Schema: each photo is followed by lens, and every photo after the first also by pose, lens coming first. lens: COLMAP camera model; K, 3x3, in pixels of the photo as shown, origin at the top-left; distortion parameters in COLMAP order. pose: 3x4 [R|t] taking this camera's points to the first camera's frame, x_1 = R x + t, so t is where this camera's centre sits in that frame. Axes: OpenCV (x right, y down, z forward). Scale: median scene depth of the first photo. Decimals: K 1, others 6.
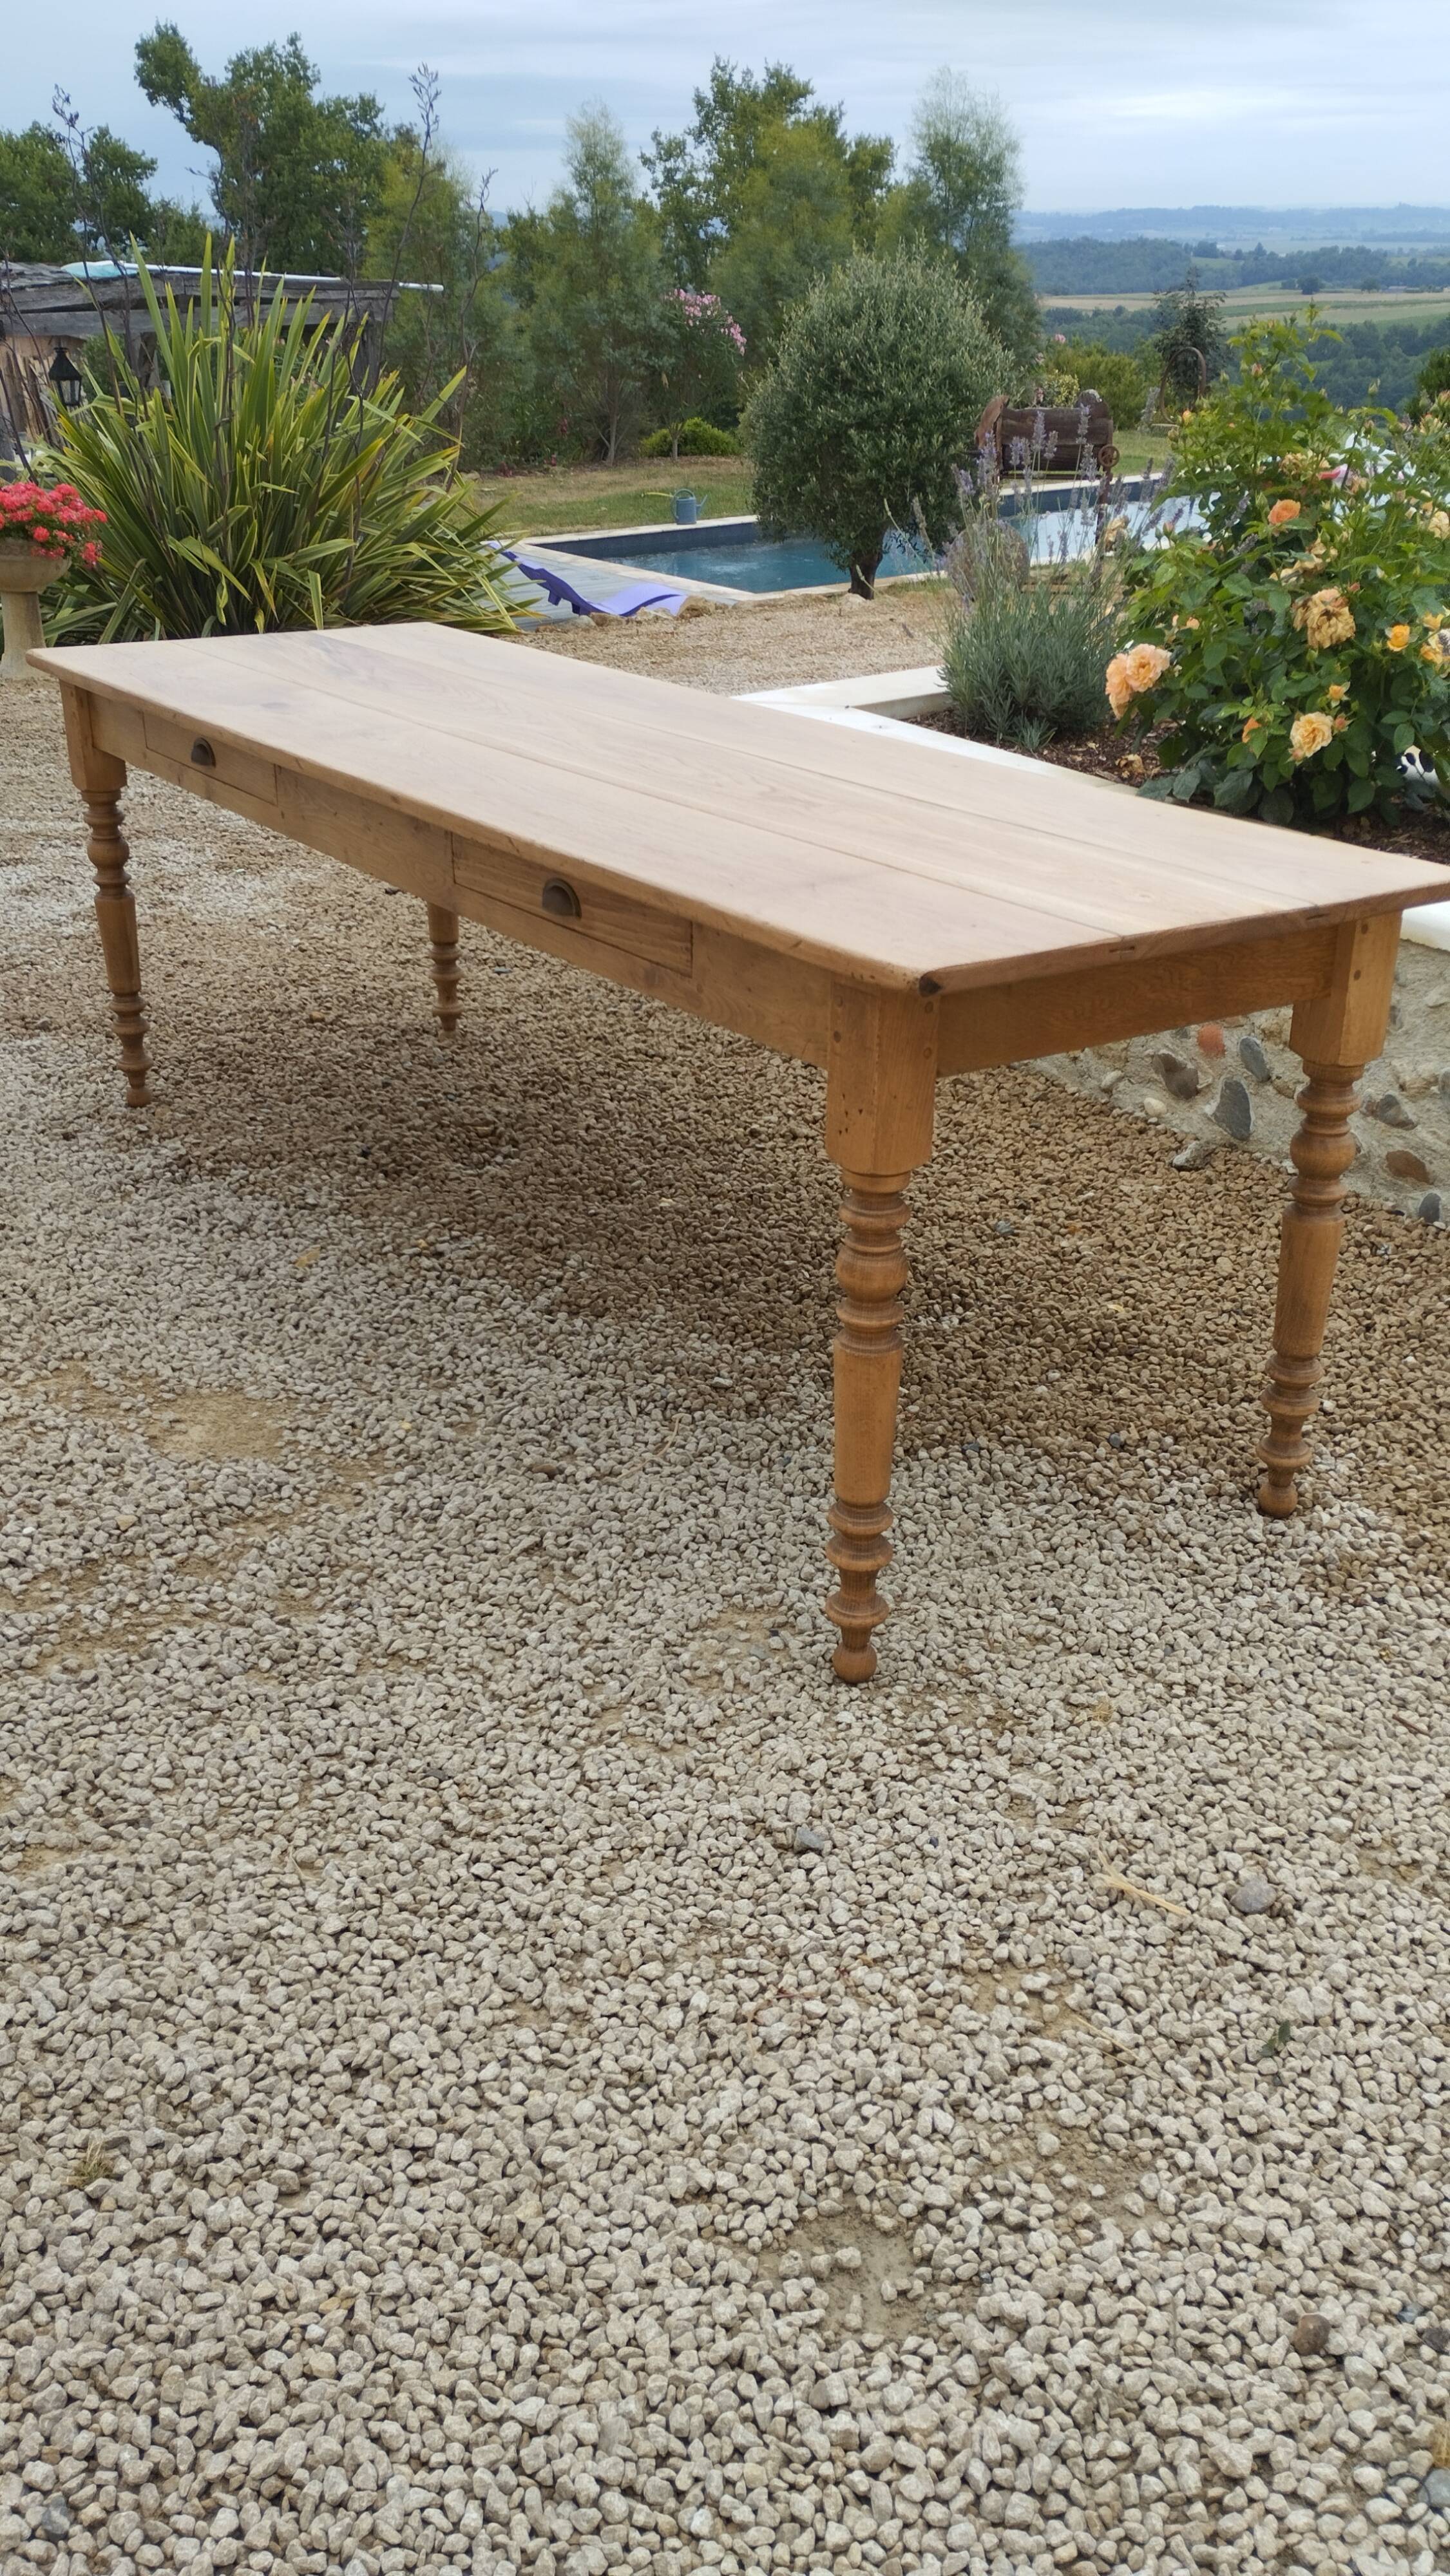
lens RADIAL K [[2137.0, 0, 728.6], [0, 2137.0, 1306.5], [0, 0, 1]] dist [0.062734, -0.072669]
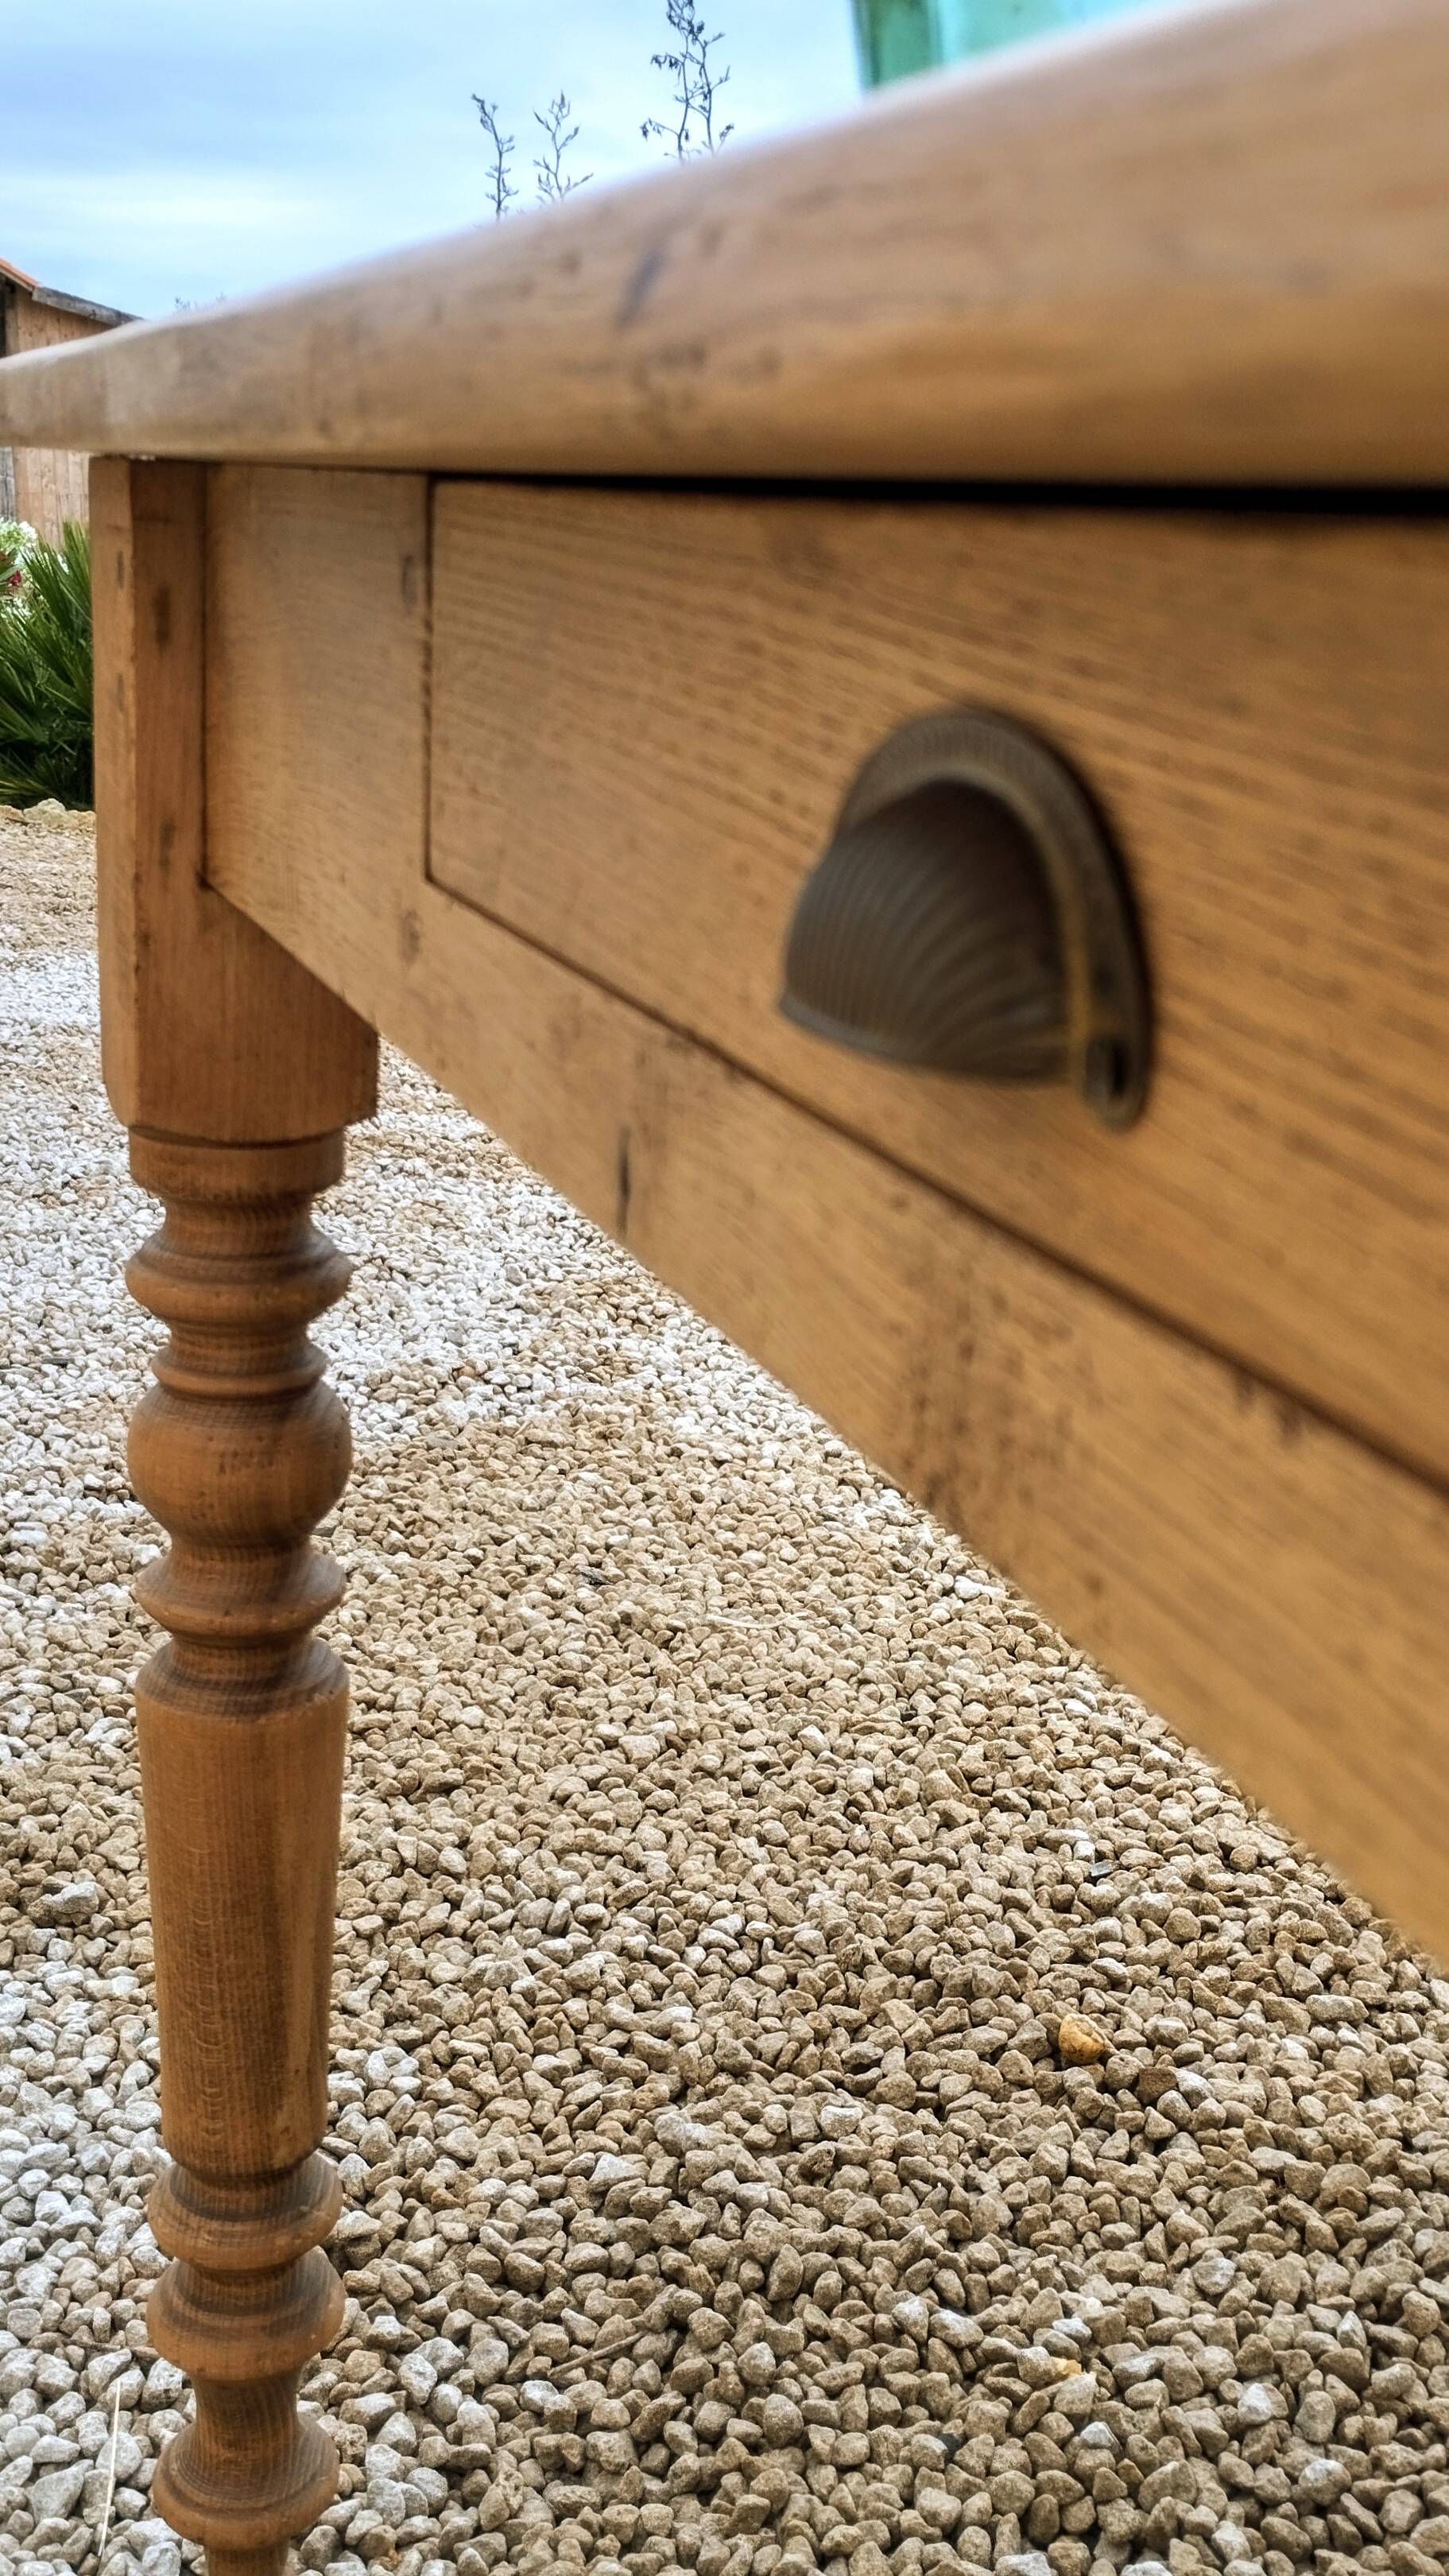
lens RADIAL K [[2642.3, 0, 715.7], [0, 2642.3, 1304.6], [0, 0, 1]] dist [0.036499, 0.000000]
pose [[0.967488, 0.108721, -0.228356, -0.223526], [-0.141326, 0.981174, -0.131622, -0.224871], [0.209747, 0.159615, 0.964639, 0.887252]]
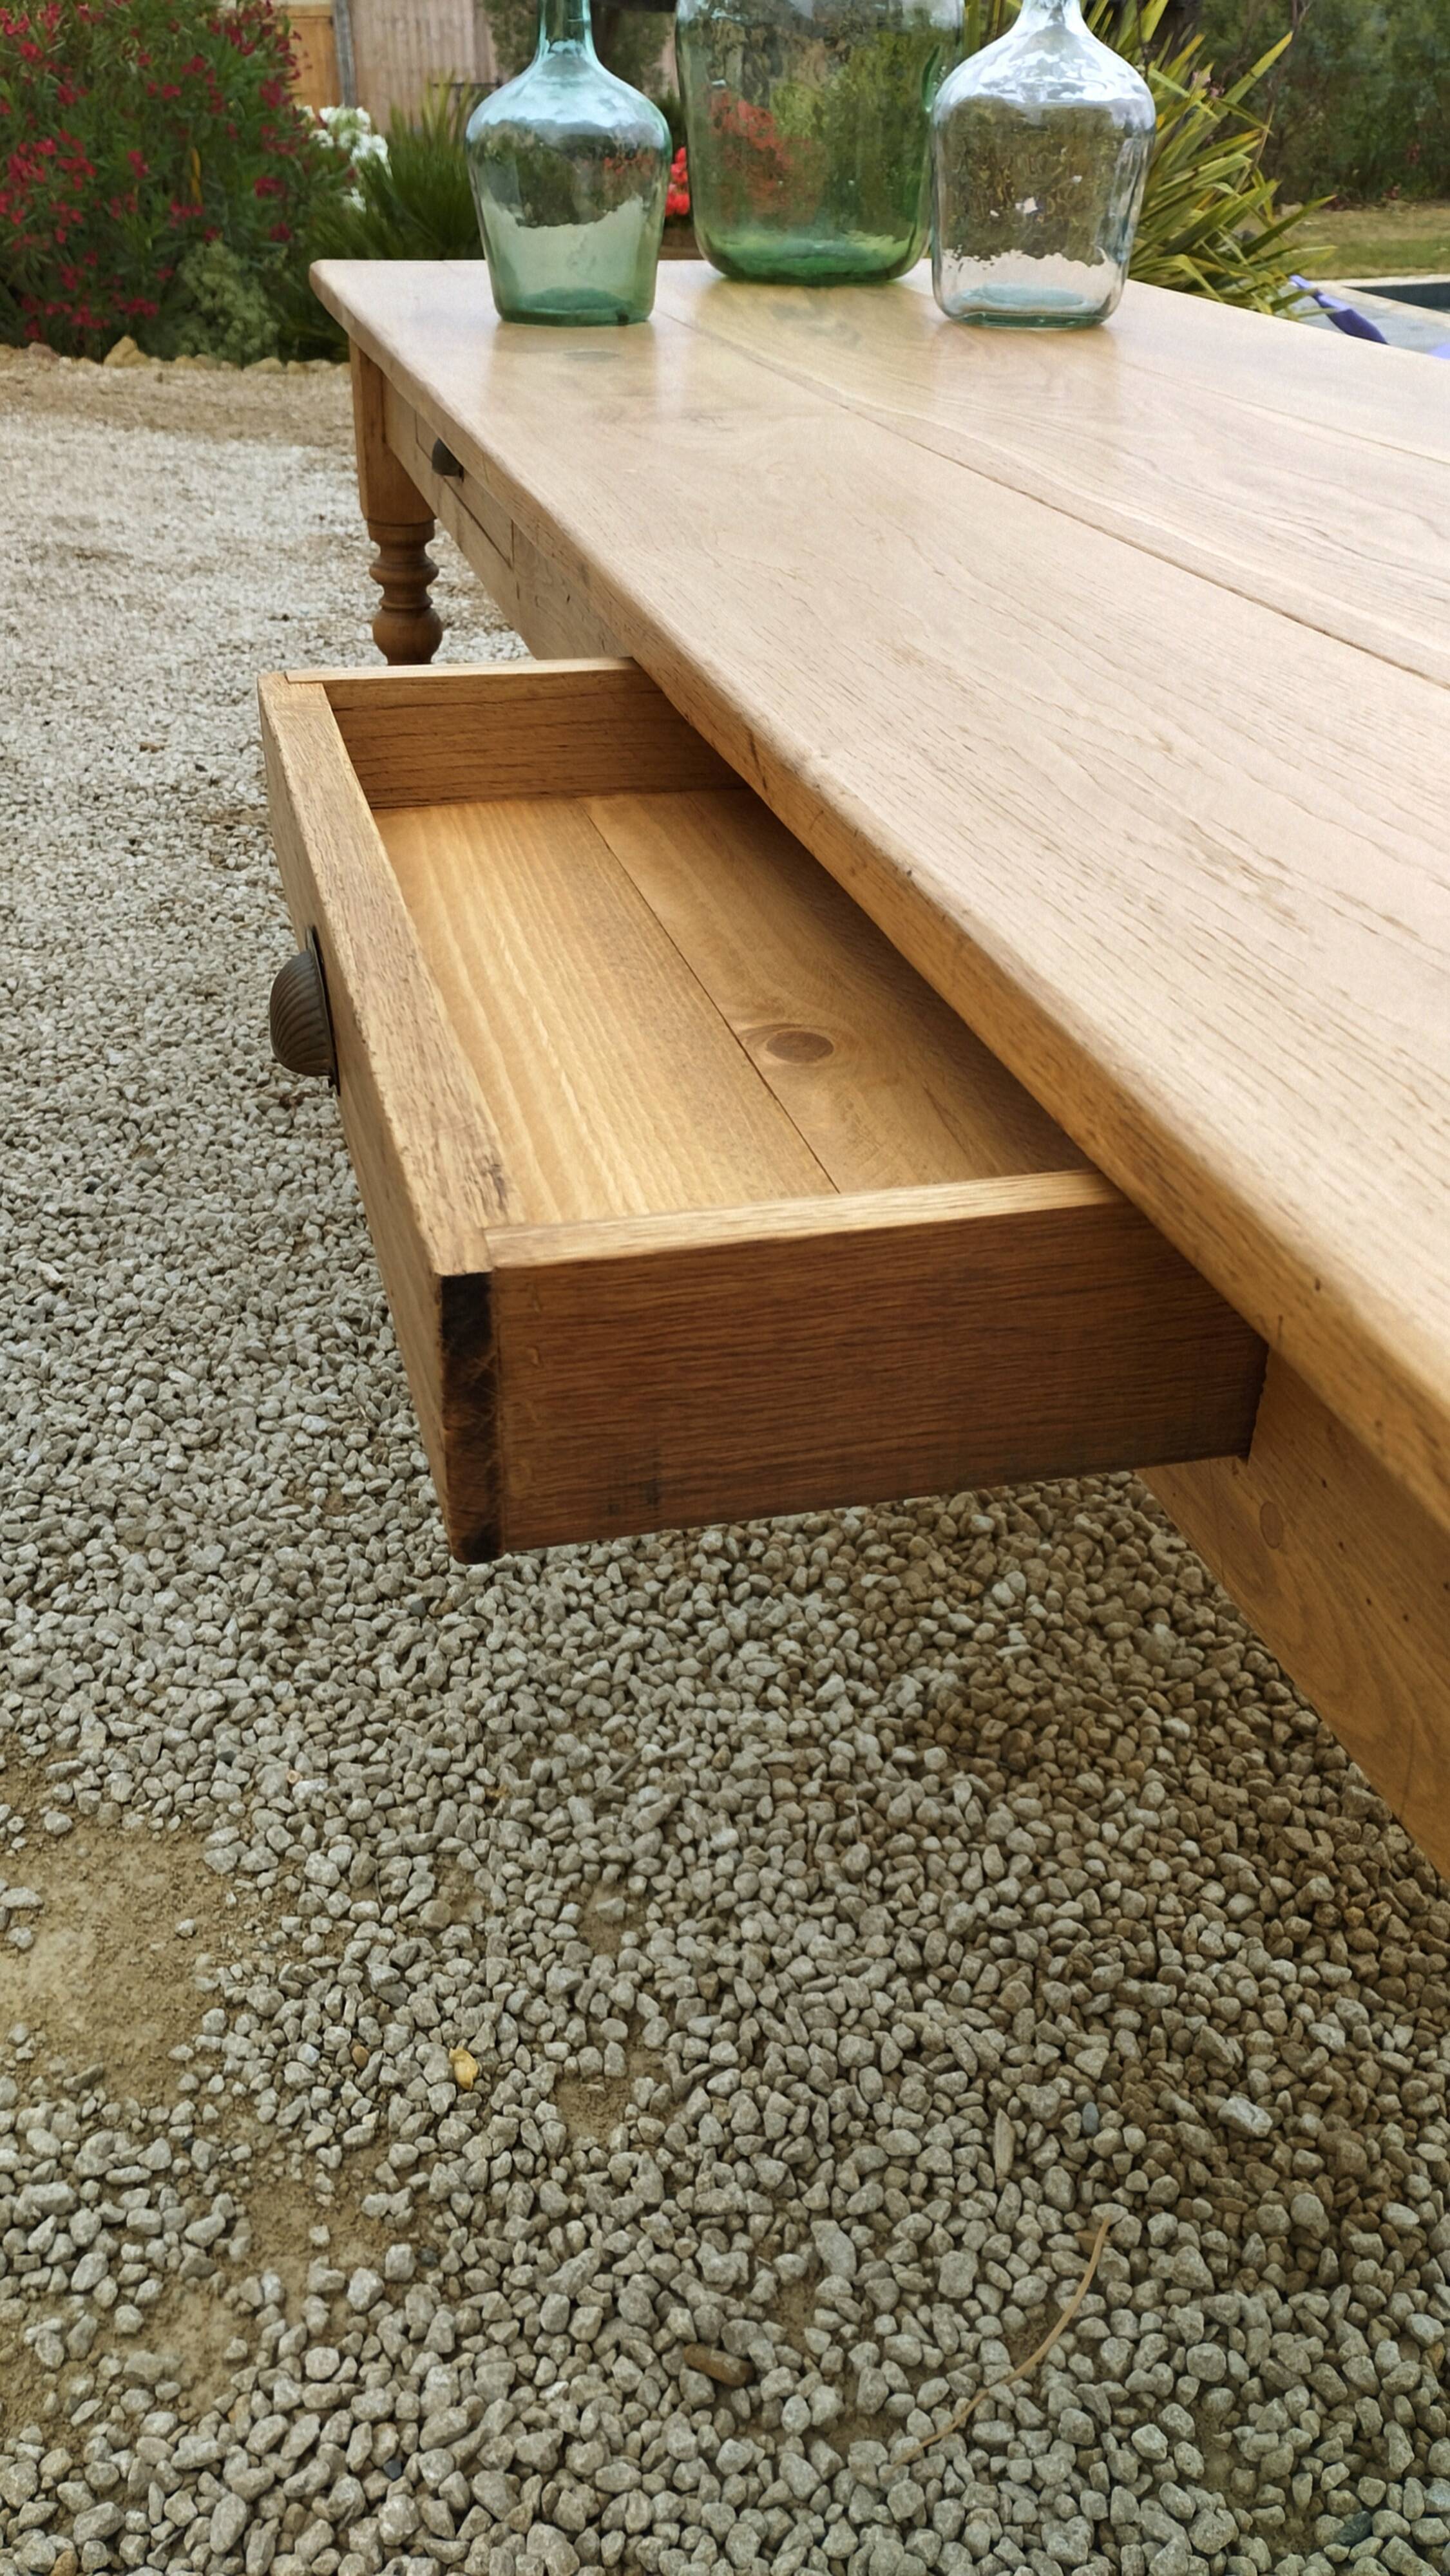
lens RADIAL K [[2137.0, 0, 721.7], [0, 2137.0, 1271.9], [0, 0, 1]] dist [0.062734, -0.072669]
pose [[0.938222, 0.178409, -0.296495, -0.002838], [-0.153843, 0.982563, 0.104415, -0.129315], [0.309953, -0.052351, 0.949309, 0.517714]]
